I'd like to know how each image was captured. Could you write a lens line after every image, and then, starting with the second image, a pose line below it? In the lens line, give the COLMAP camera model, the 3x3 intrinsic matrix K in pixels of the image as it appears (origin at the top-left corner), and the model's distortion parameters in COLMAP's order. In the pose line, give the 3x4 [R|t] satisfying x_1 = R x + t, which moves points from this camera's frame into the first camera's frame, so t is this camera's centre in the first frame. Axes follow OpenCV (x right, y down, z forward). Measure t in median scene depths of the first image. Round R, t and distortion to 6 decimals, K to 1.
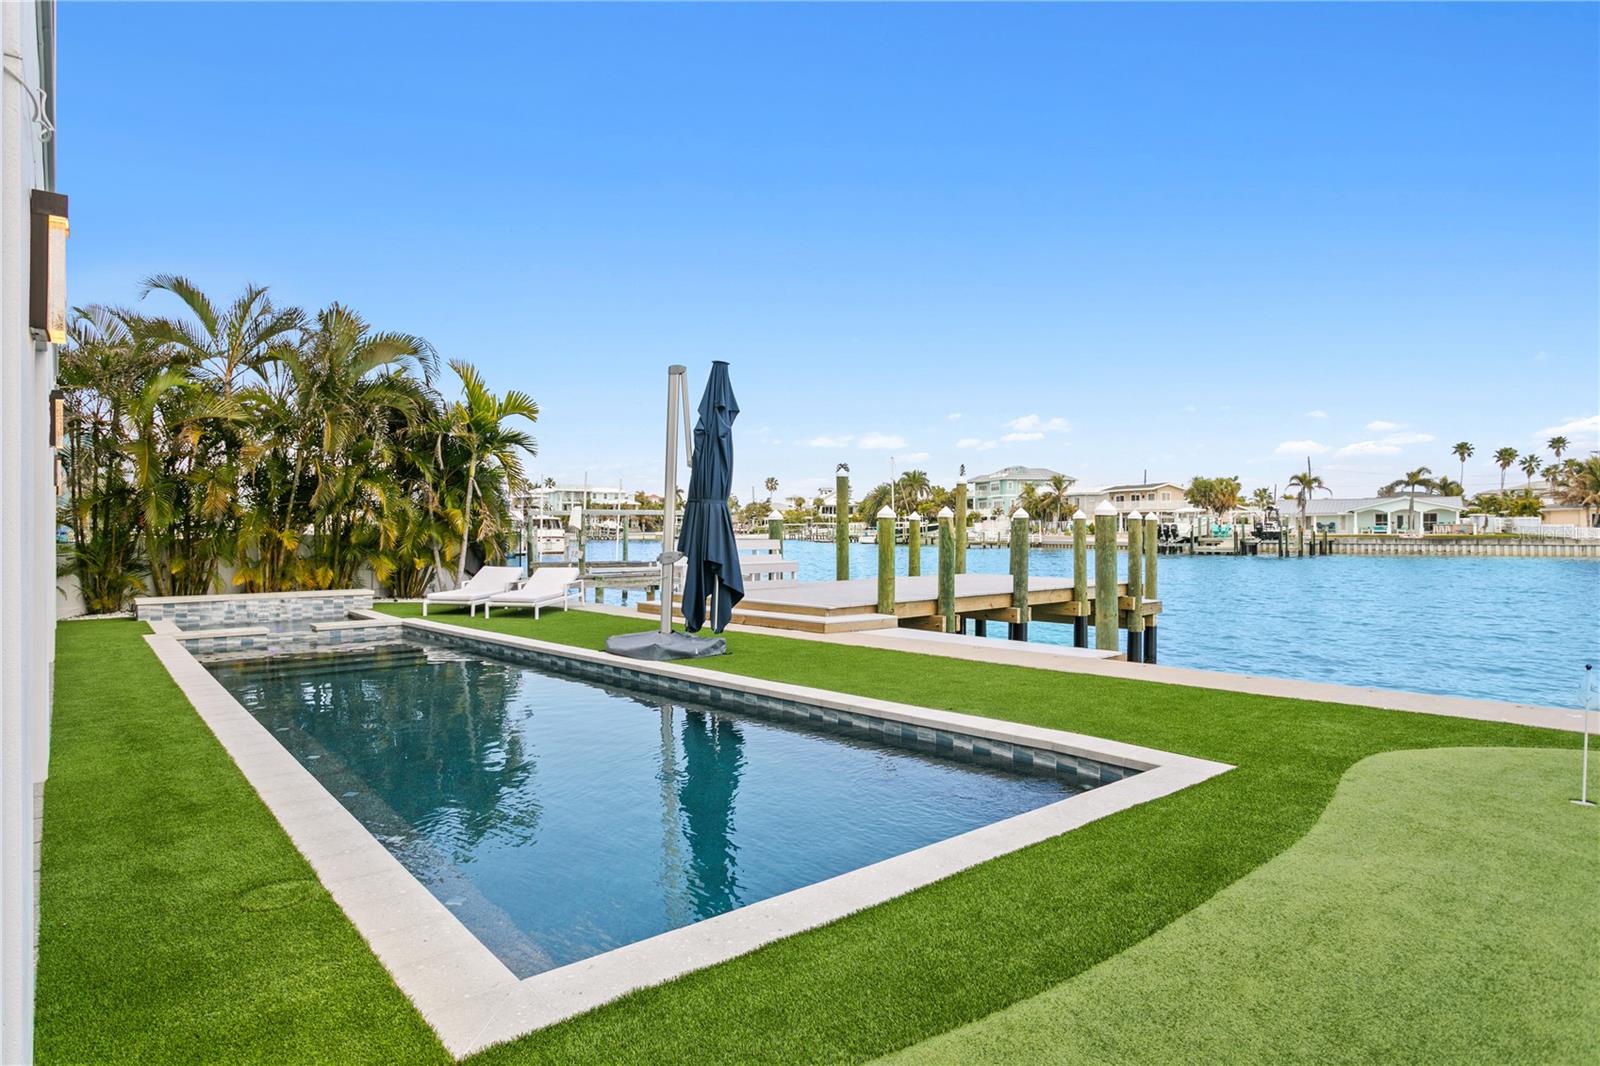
lens RADIAL K [[986.5, 0, 765.5], [0, 986.5, 529.2], [0, 0, 1]] dist [-0.015633, 0.000287]
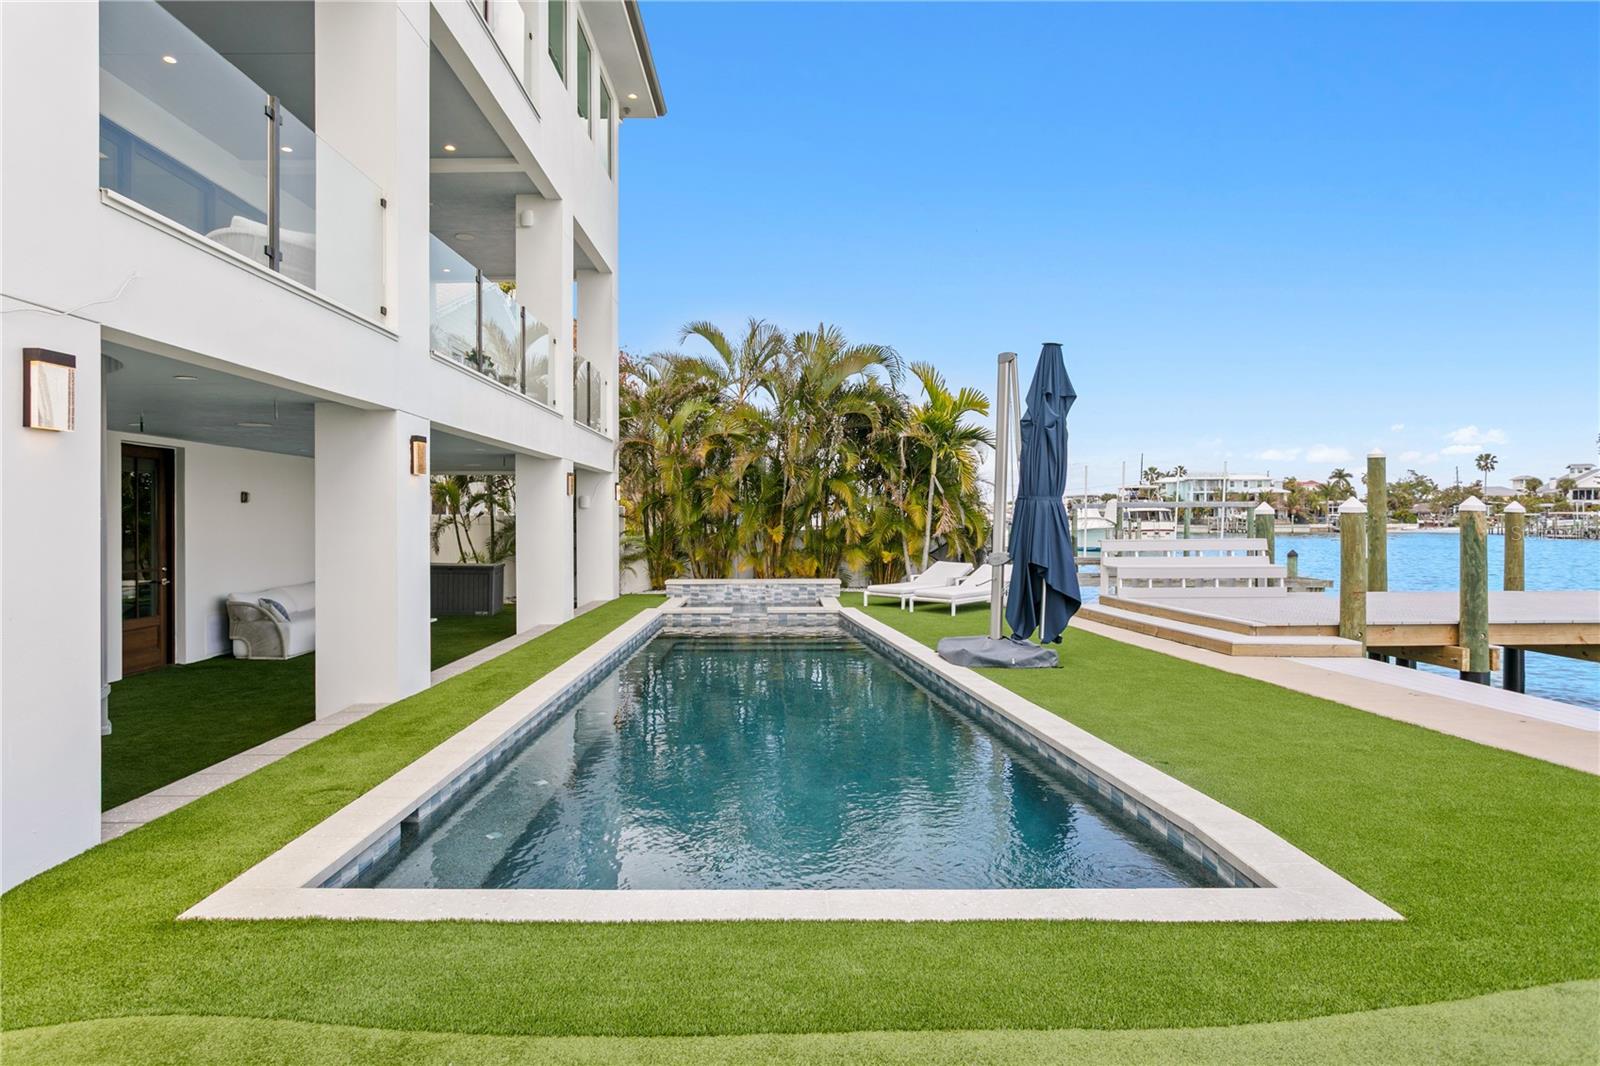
lens RADIAL K [[986.5, 0, 765.5], [0, 986.5, 529.2], [0, 0, 1]] dist [-0.015633, 0.000287]
pose [[0.736257, 0.005723, -0.676677, 0.286670], [0.002446, 0.999935, 0.011118, -0.008123], [0.676697, -0.009841, 0.736196, 0.122982]]
